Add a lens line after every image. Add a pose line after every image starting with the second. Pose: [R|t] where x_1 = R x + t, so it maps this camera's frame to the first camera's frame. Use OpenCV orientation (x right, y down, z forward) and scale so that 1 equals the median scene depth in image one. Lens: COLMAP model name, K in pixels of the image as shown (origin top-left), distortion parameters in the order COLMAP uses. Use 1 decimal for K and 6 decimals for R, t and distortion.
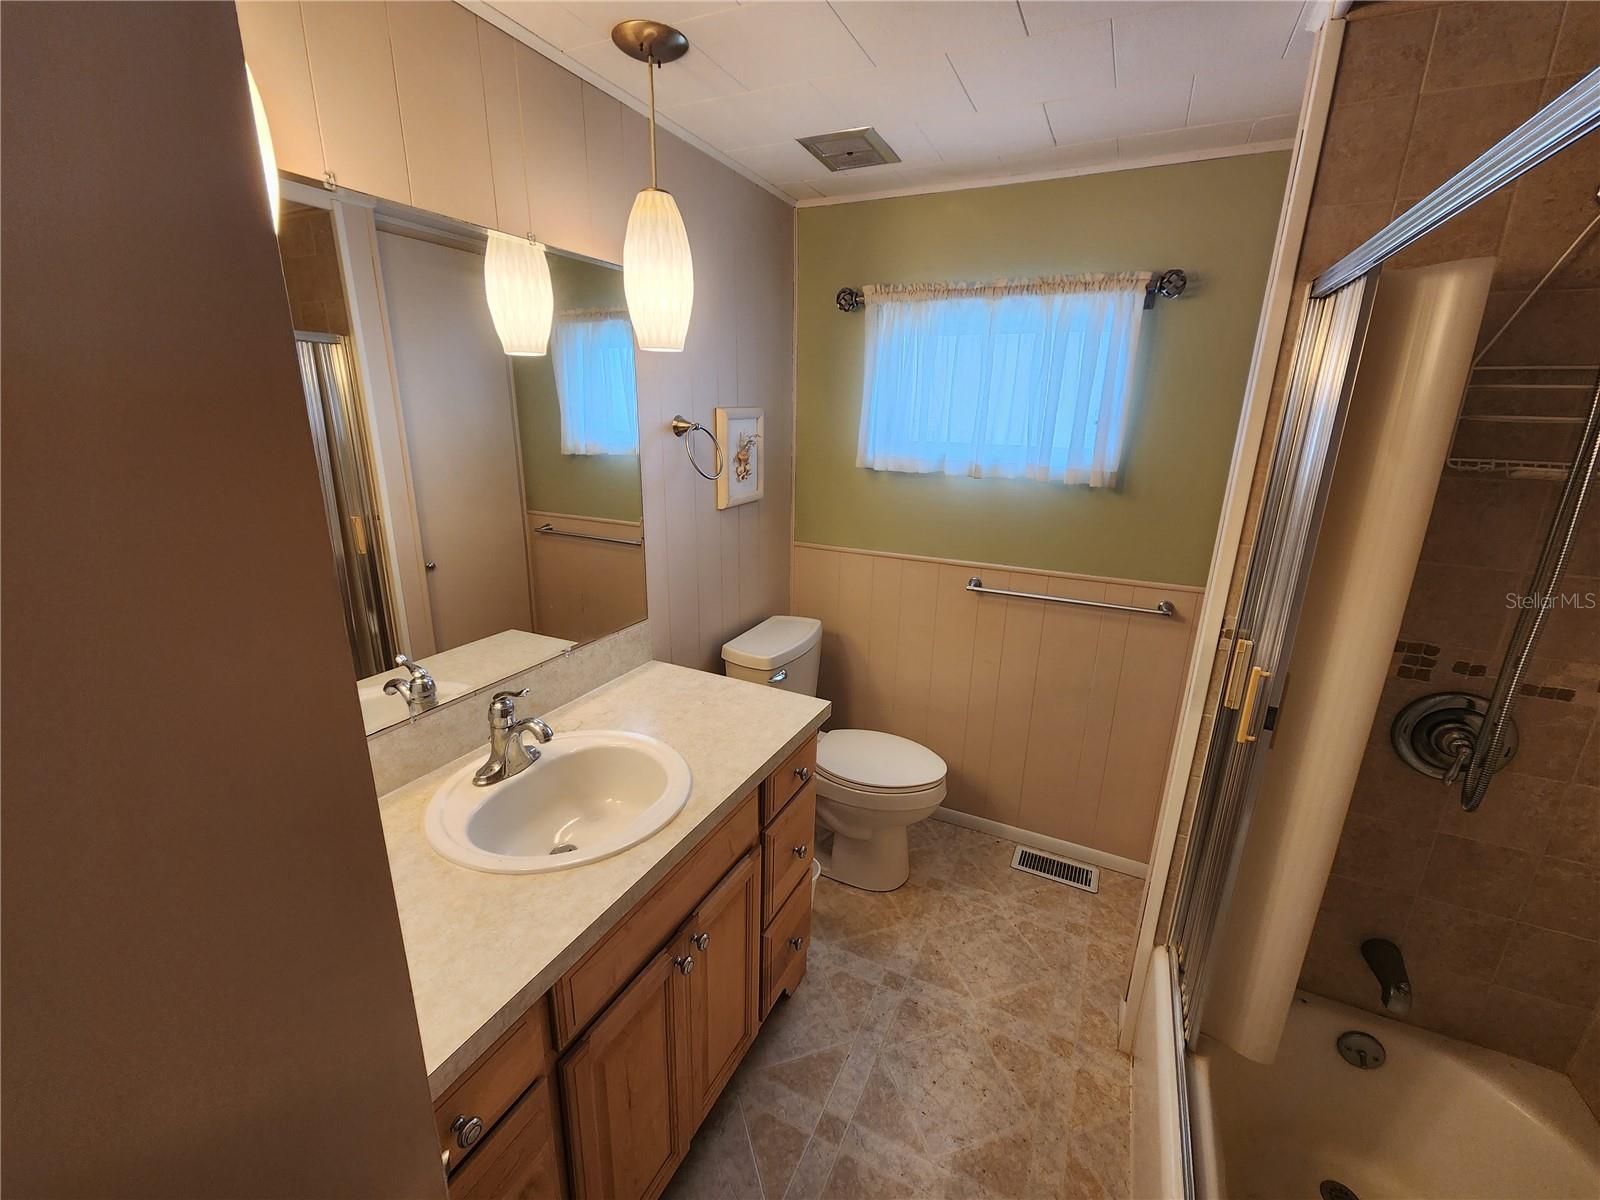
lens RADIAL K [[656.7, 0, 800.0], [0, 656.7, 600.0], [0, 0, 1]] dist [-0.005438, -0.000054]
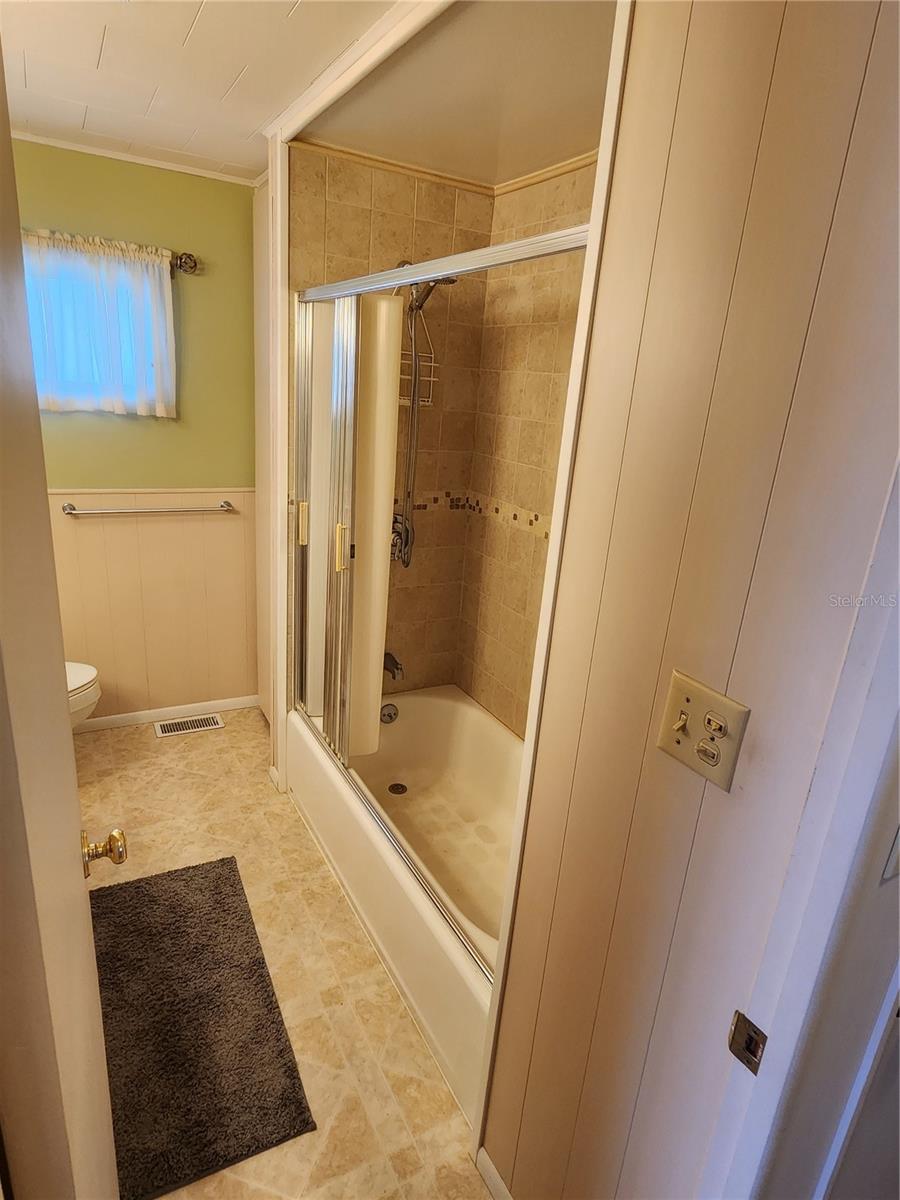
lens RADIAL K [[680.2, 0, 453.0], [0, 680.2, 602.7], [0, 0, 1]] dist [0.001915, -0.001527]
pose [[0.562879, -0.229693, 0.793982, -0.397860], [0.167121, 0.972398, 0.162829, 0.063732], [-0.809467, 0.041038, 0.585729, -0.241967]]
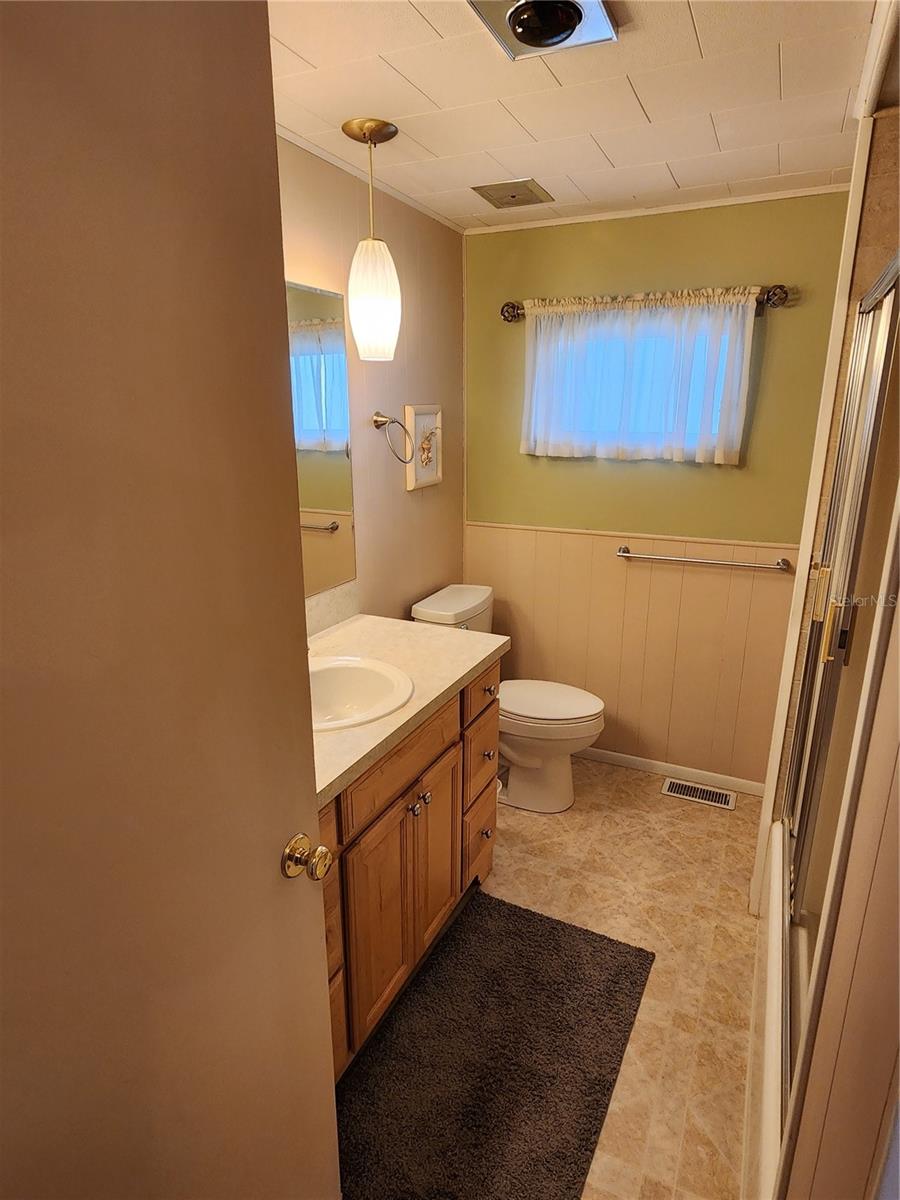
lens RADIAL K [[680.2, 0, 453.0], [0, 680.2, 602.7], [0, 0, 1]] dist [0.001915, -0.001527]
pose [[0.999666, -0.023812, 0.010062, -0.066036], [0.023895, 0.999681, -0.008228, 0.087915], [-0.009862, 0.008465, 0.999916, -0.264212]]
